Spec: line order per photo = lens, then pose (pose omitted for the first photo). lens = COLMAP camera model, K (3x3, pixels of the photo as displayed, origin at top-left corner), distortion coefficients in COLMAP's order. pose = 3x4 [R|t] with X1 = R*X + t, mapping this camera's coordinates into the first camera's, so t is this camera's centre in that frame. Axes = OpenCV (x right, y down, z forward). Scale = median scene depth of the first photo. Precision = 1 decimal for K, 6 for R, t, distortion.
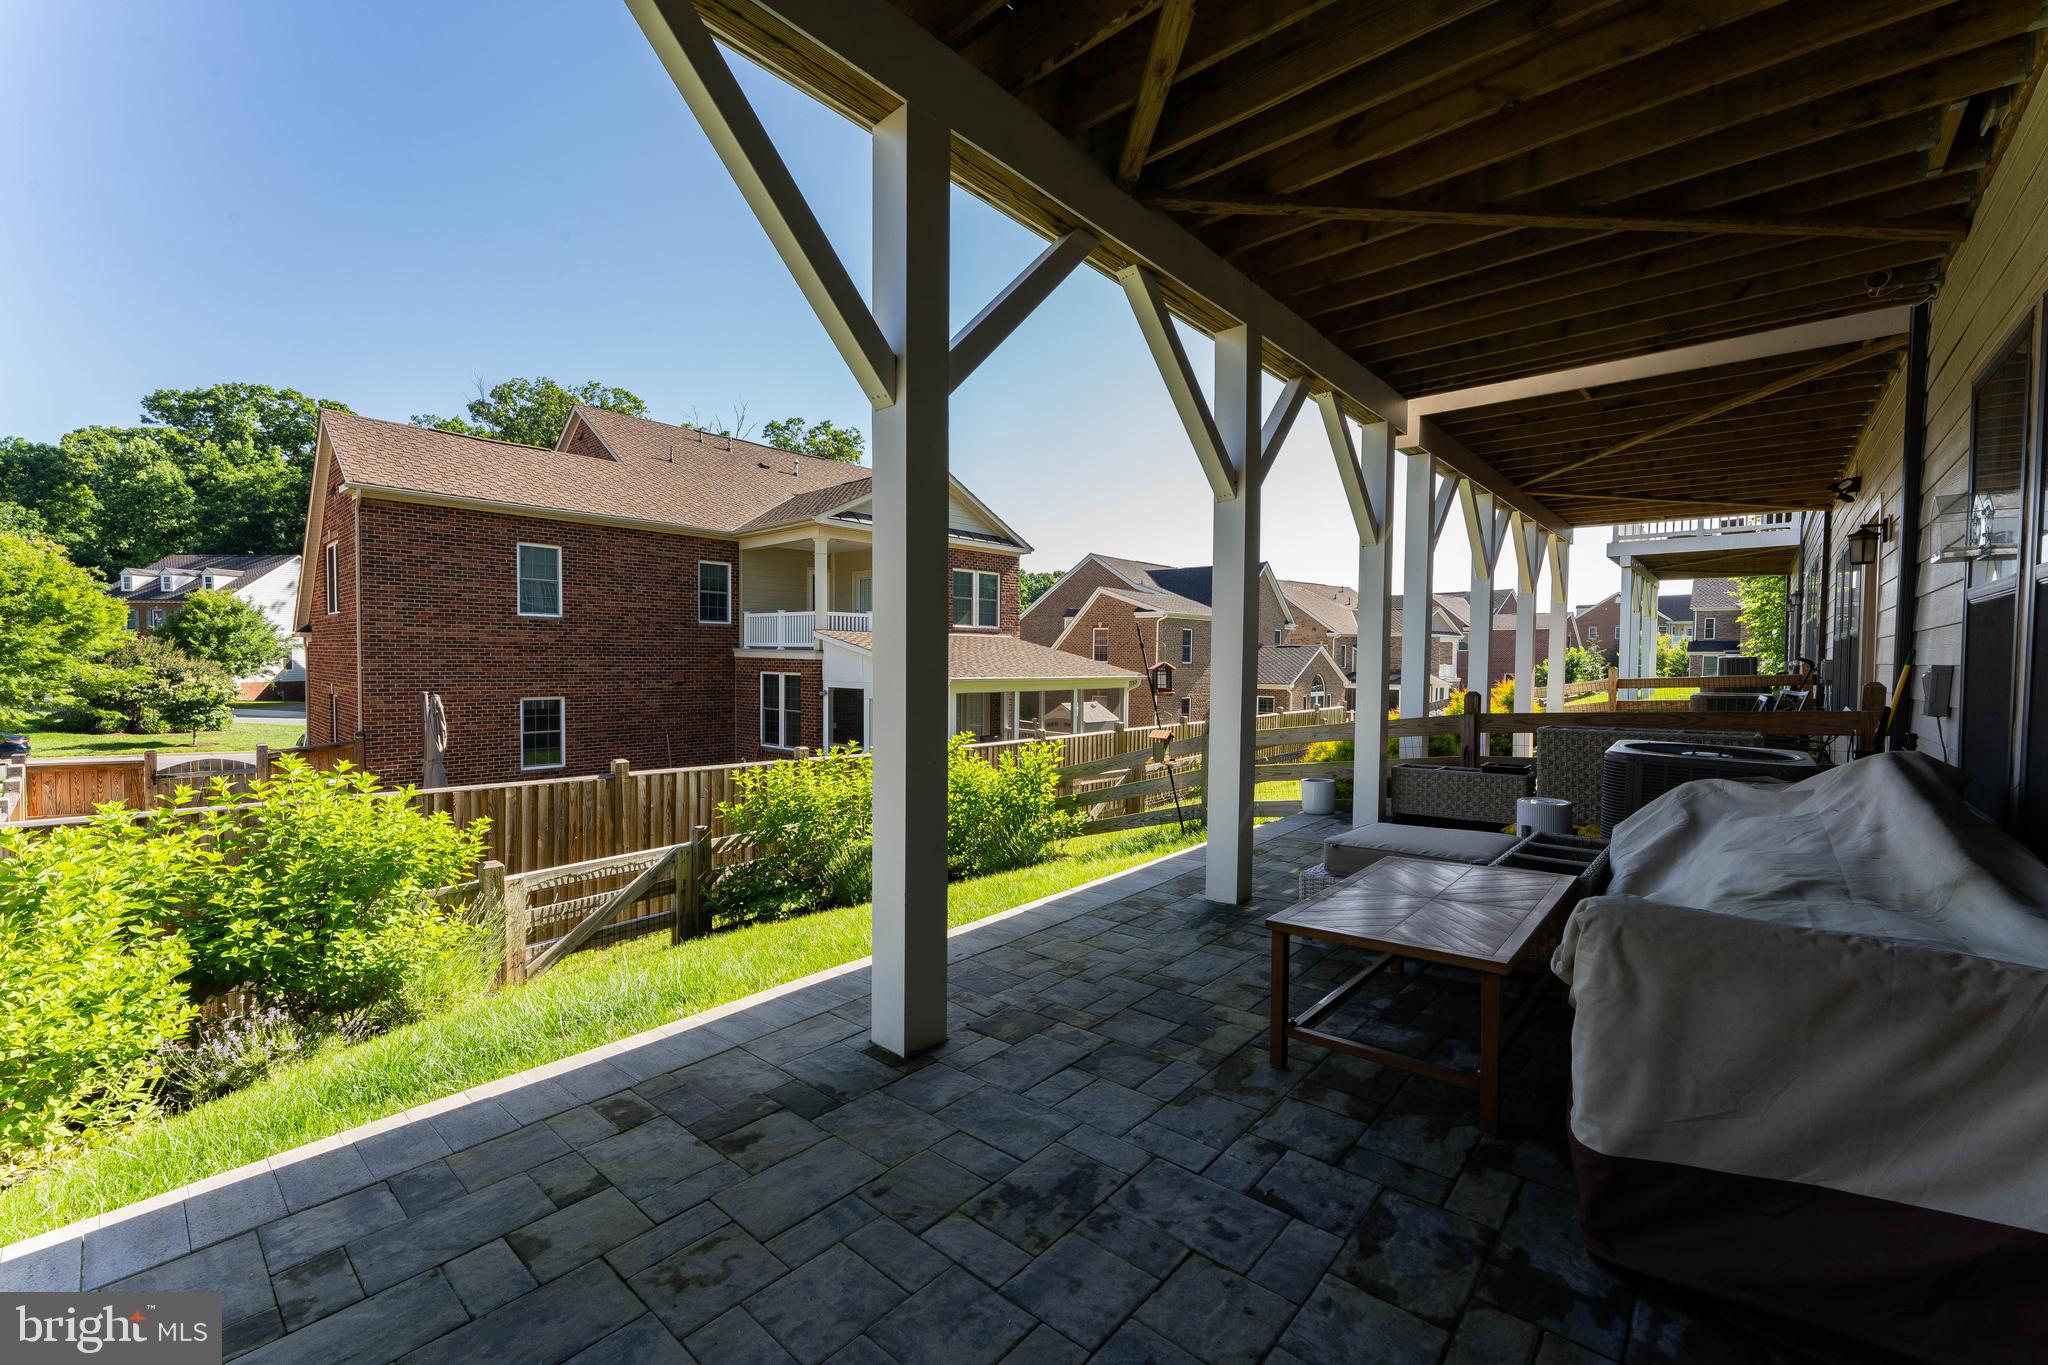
lens RADIAL K [[820.4, 0, 1022.5], [0, 820.4, 685.5], [0, 0, 1]] dist [-0.000754, 0.000126]
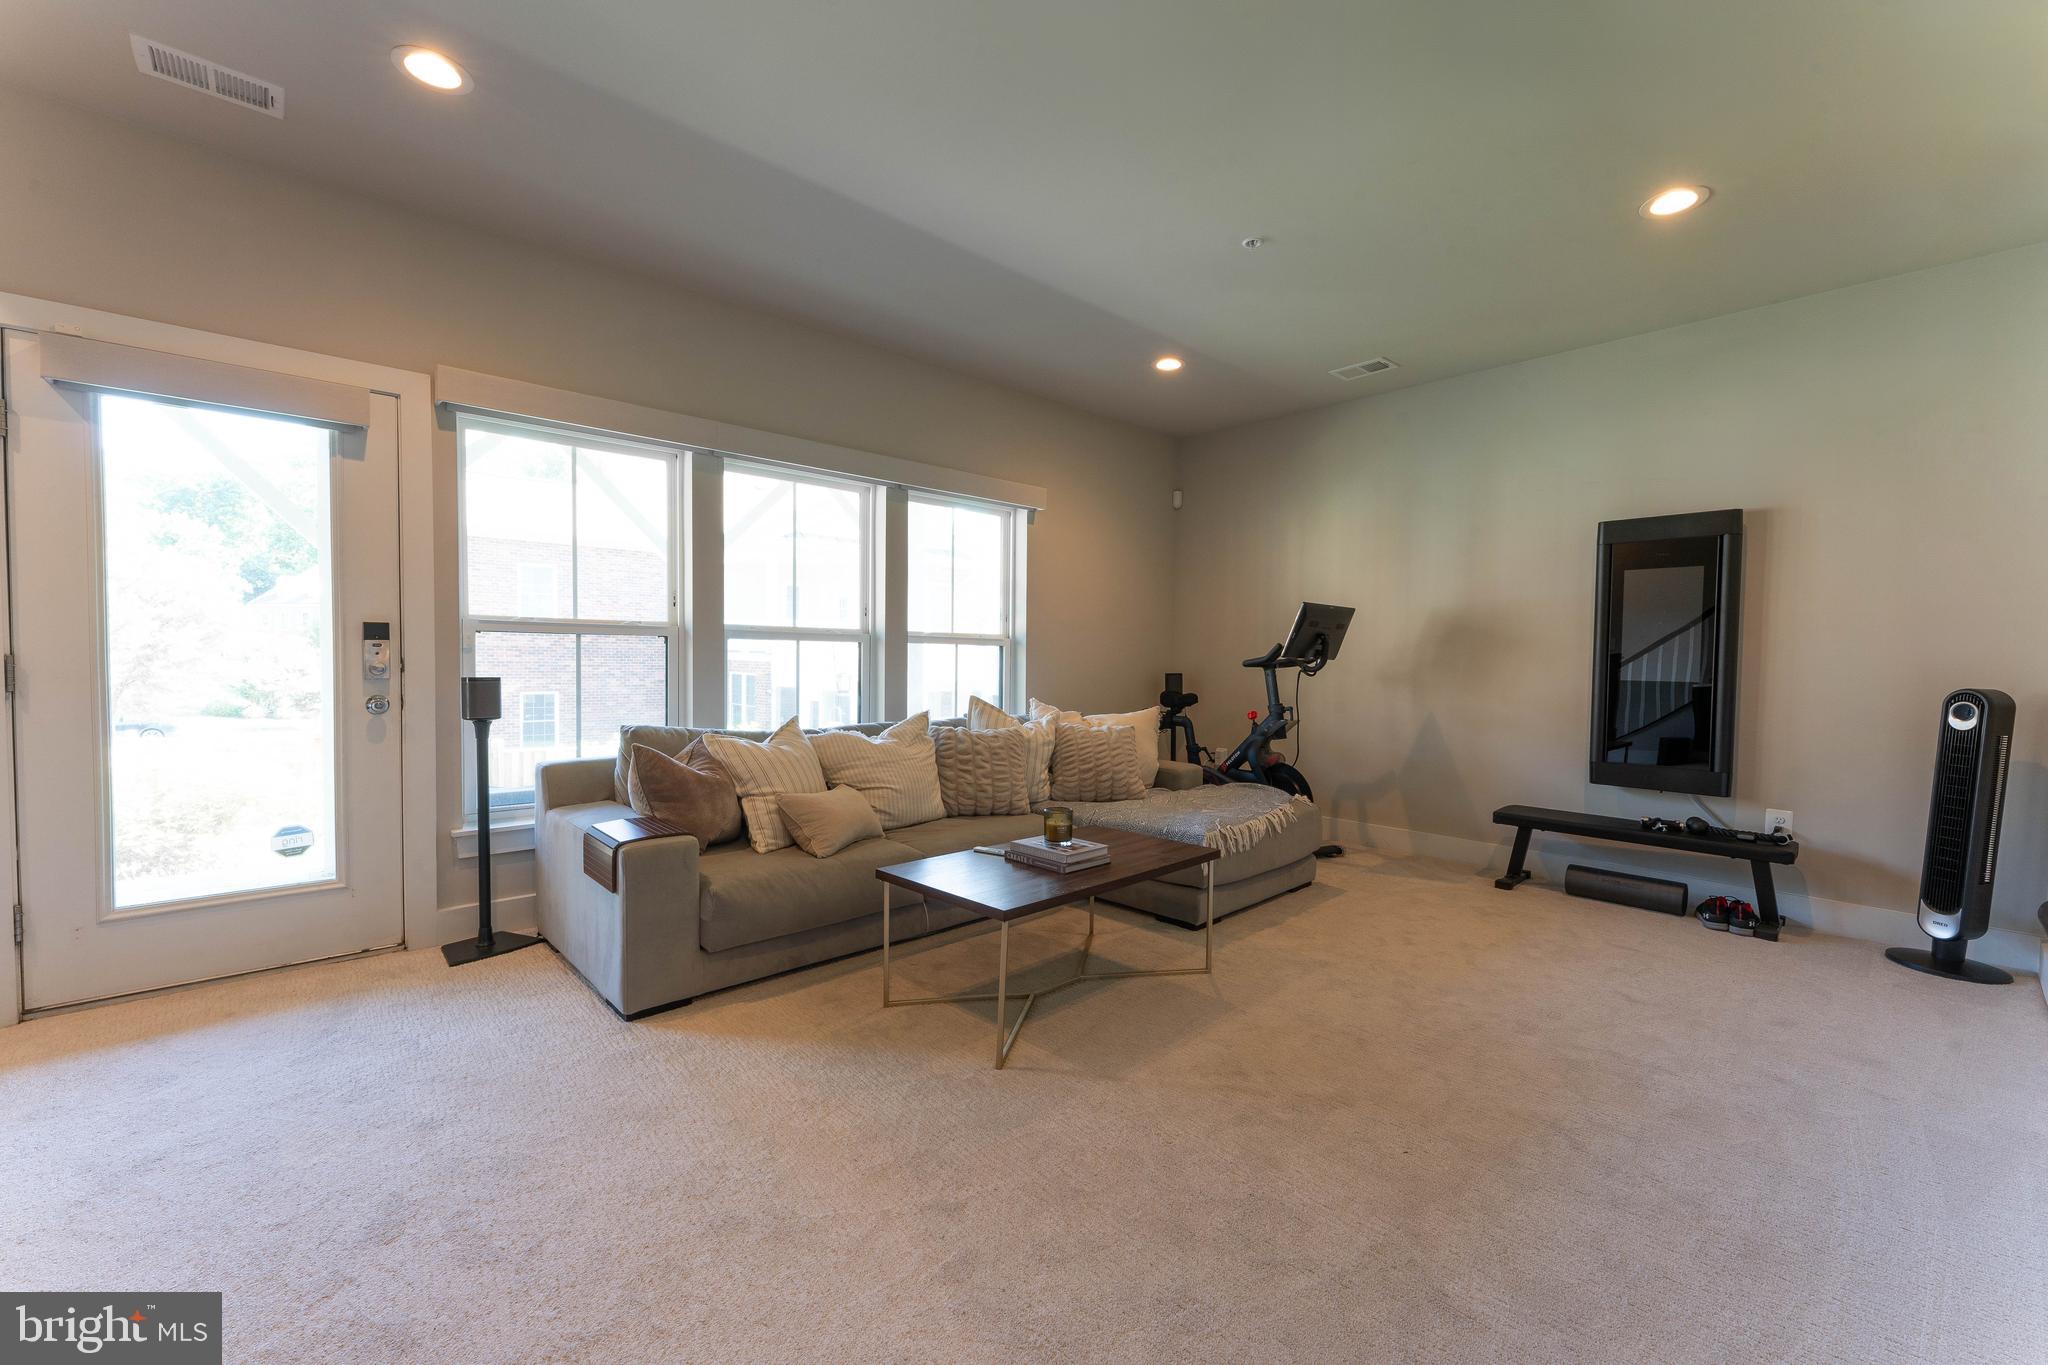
lens RADIAL K [[813.6, 0, 1022.4], [0, 813.6, 679.1], [0, 0, 1]] dist [-0.000731, -0.000065]
pose [[0.994505, 0.007813, -0.104401, 0.199409], [-0.008502, 0.999945, -0.006157, -0.002439], [0.104347, 0.007010, 0.994516, -0.090373]]
